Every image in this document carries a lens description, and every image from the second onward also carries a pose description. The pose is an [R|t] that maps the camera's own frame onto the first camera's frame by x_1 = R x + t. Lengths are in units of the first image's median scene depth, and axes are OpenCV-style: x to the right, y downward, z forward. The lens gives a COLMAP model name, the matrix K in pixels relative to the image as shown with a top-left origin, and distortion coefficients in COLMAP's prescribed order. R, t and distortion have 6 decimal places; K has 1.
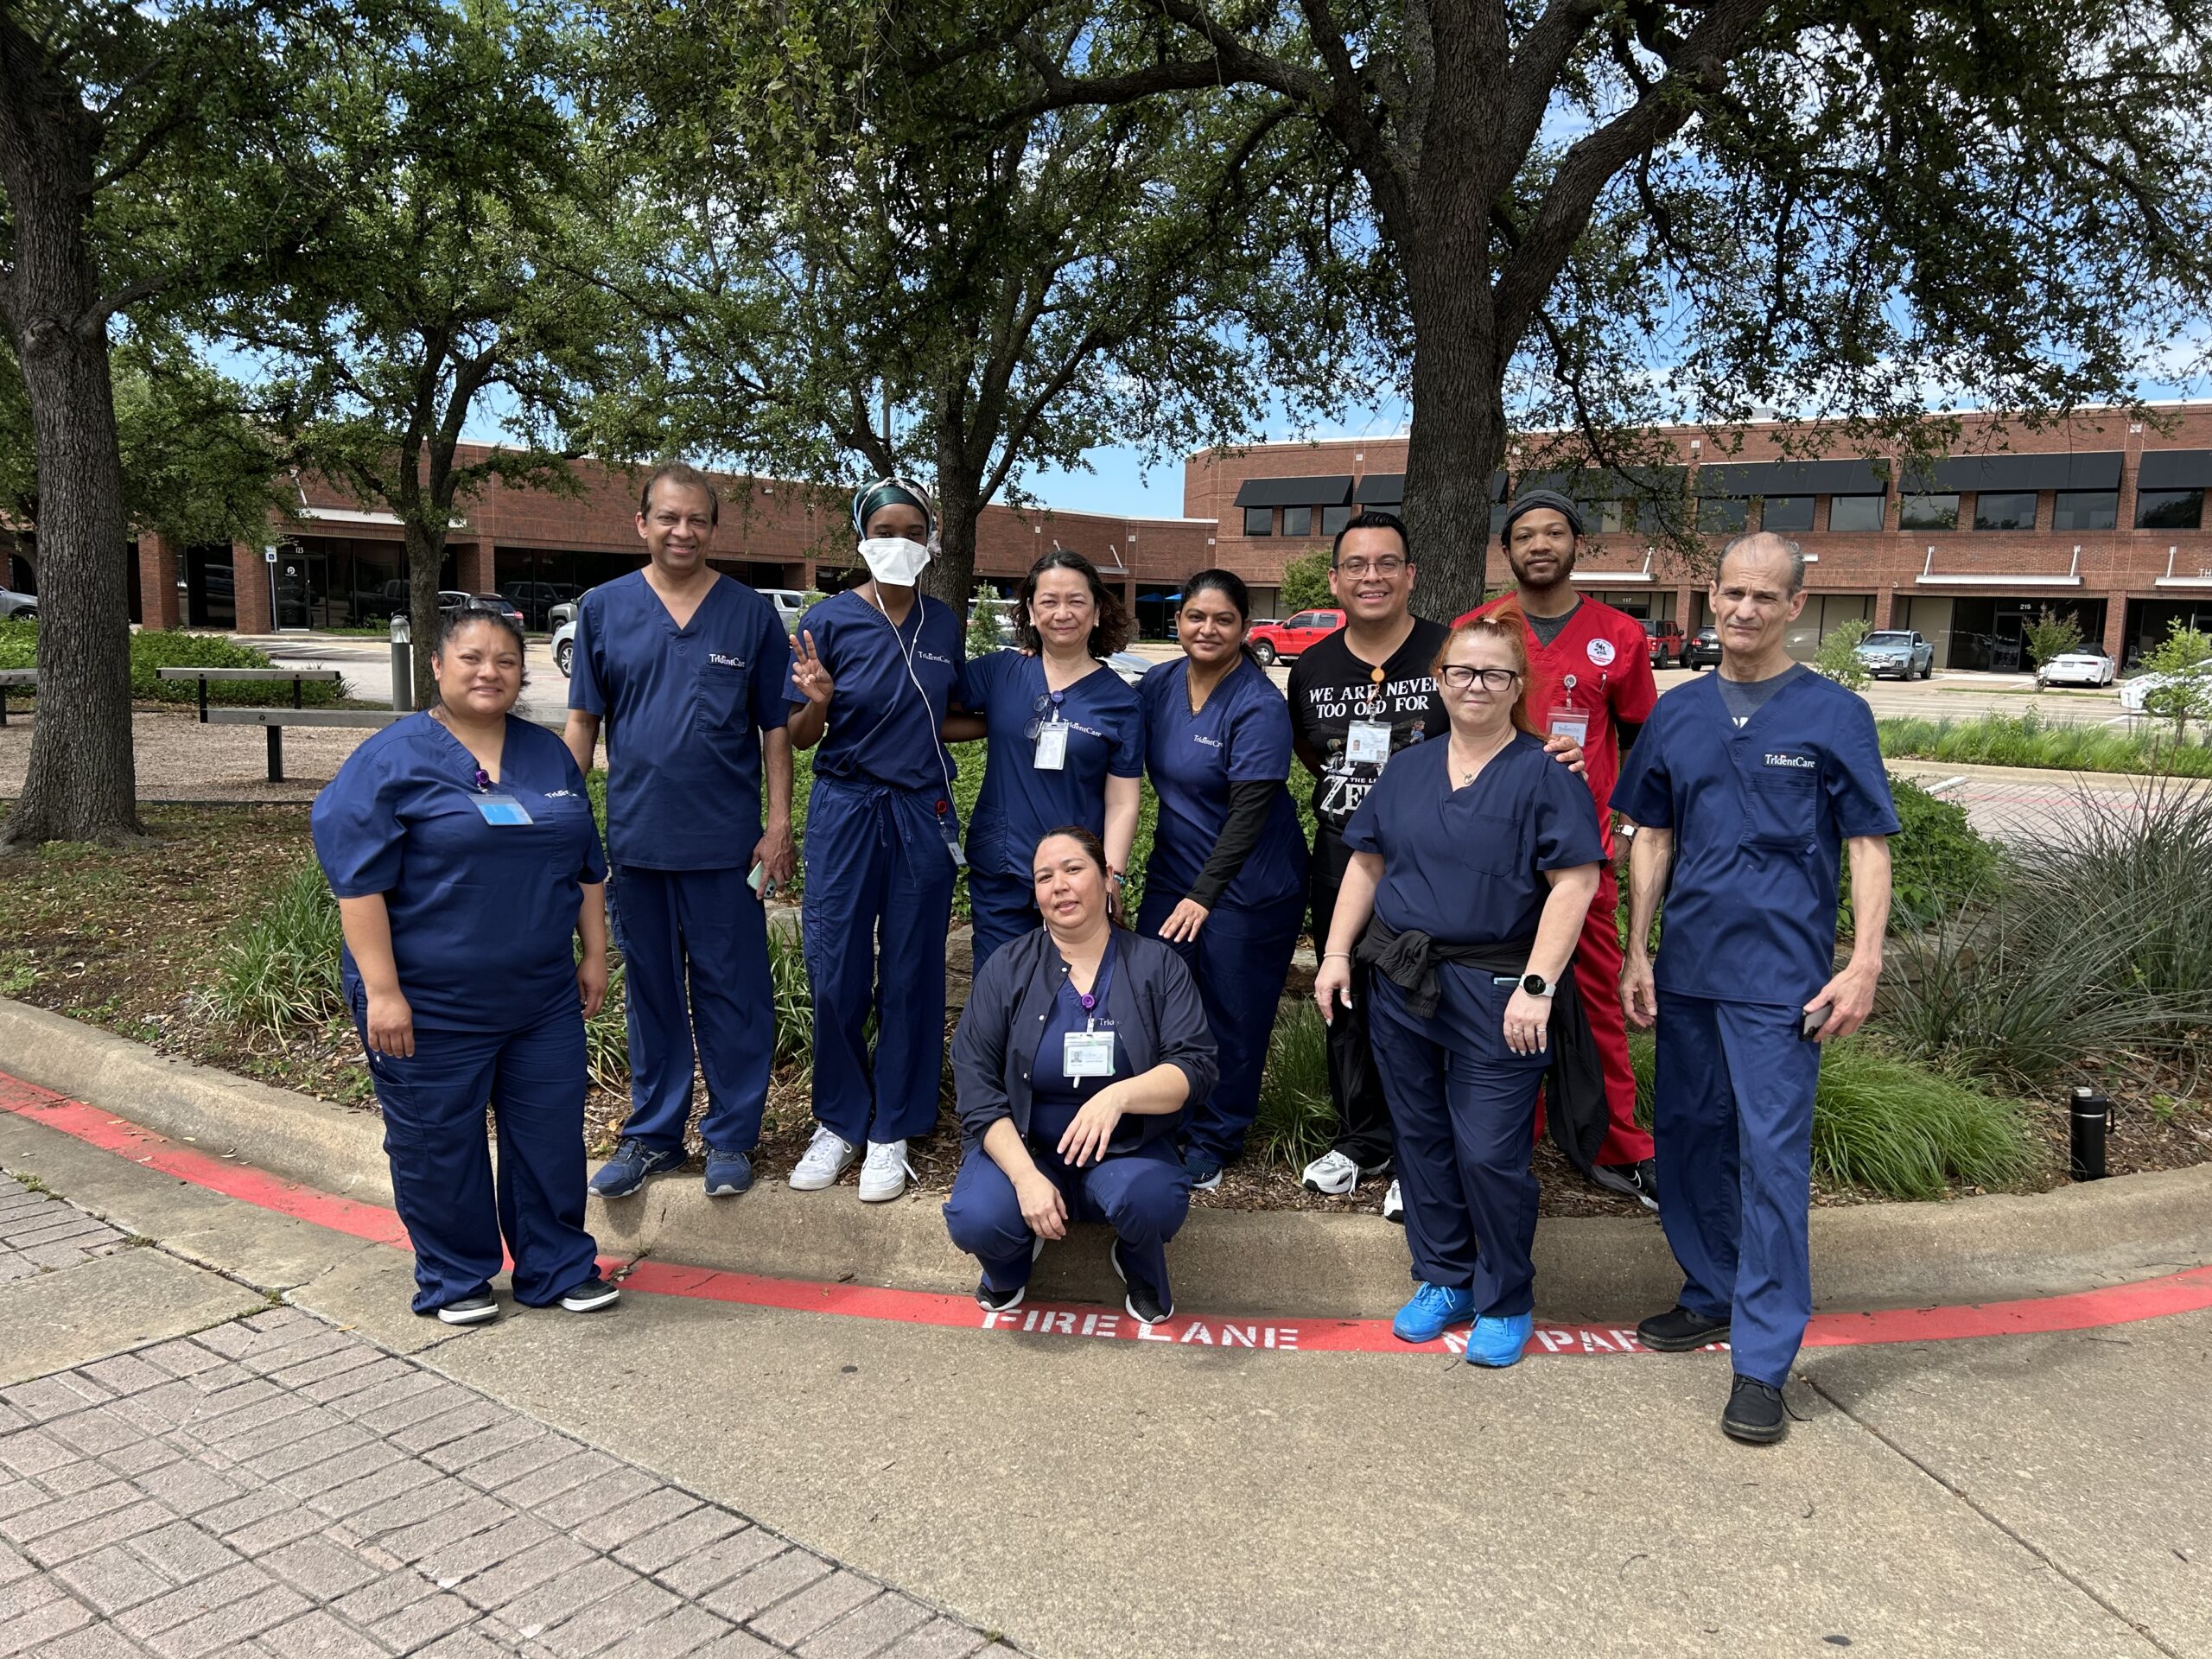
lens RADIAL K [[1668.5, 0, 1106.0], [0, 1668.5, 829.5], [0, 0, 1]] dist [0.011502, 0.002377]
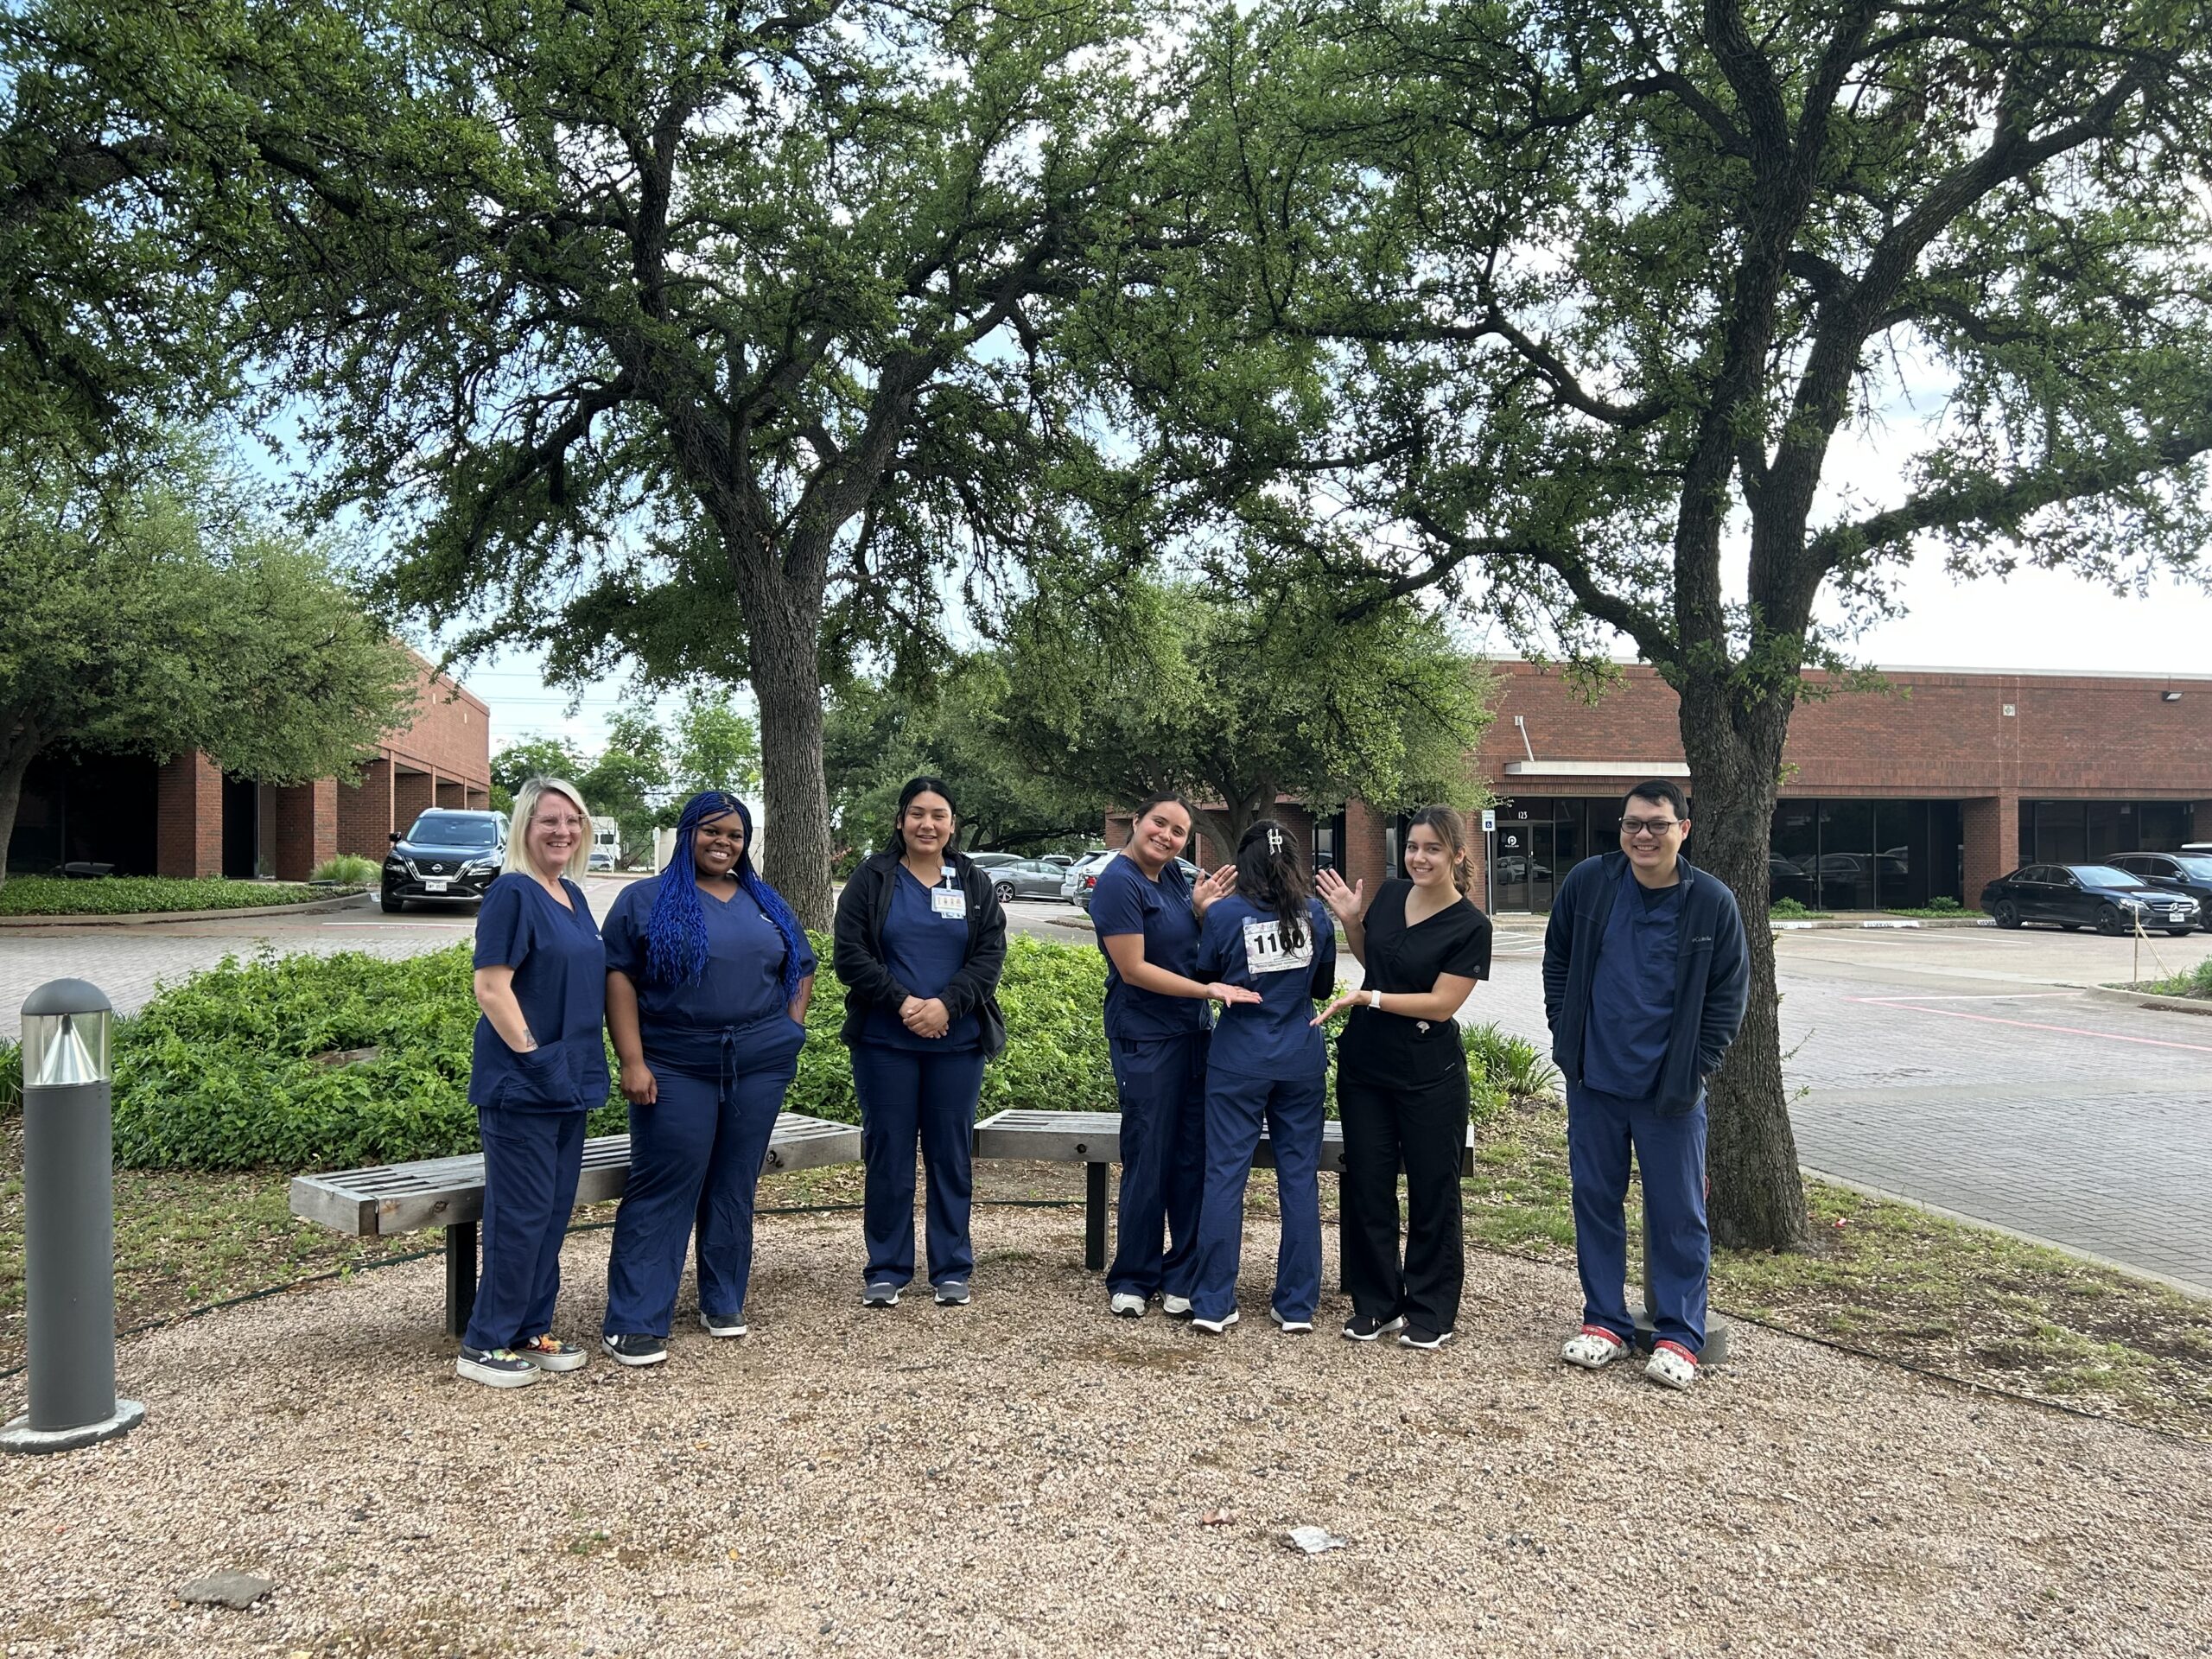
lens RADIAL K [[1733.0, 0, 1106.0], [0, 1733.0, 829.5], [0, 0, 1]] dist [0.010319, 0.004106]
pose [[0.769356, -0.038714, -0.637646, -0.258939], [-0.061565, 0.989023, -0.134328, -0.088466], [0.635846, 0.142603, 0.758527, 0.598765]]
